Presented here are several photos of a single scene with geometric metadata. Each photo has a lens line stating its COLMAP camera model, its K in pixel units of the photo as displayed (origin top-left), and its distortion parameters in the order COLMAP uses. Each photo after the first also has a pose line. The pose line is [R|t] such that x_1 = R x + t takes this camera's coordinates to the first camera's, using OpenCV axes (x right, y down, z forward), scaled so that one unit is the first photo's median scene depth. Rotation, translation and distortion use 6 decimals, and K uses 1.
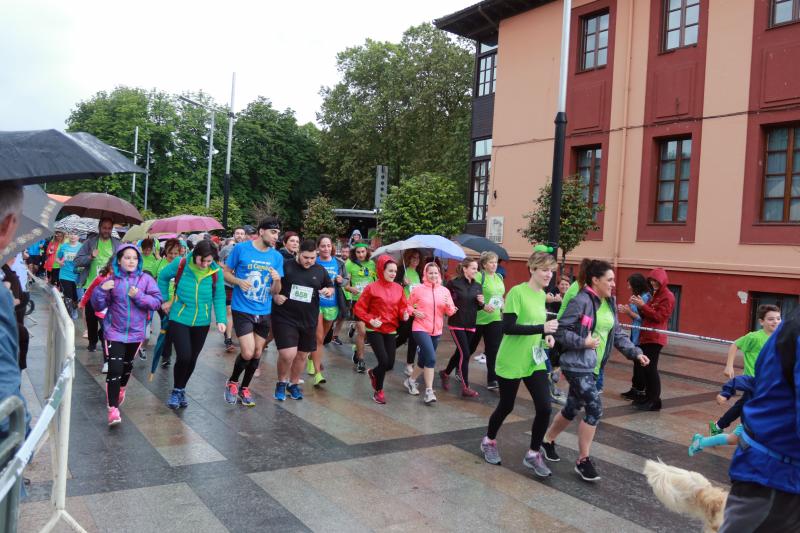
lens RADIAL K [[623.5, 0, 396.5], [0, 623.5, 268.6], [0, 0, 1]] dist [-0.084102, 0.049880]
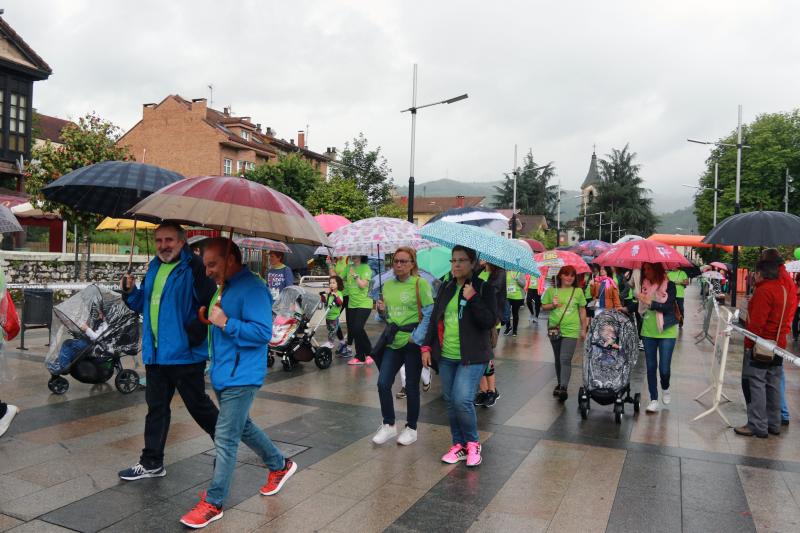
lens RADIAL K [[676.8, 0, 395.1], [0, 676.8, 270.4], [0, 0, 1]] dist [-0.077797, 0.052789]
pose [[0.530255, -0.035454, -0.847097, 0.130280], [-0.019001, 0.998377, -0.053680, 0.010800], [0.847625, 0.044560, 0.528721, -0.025069]]
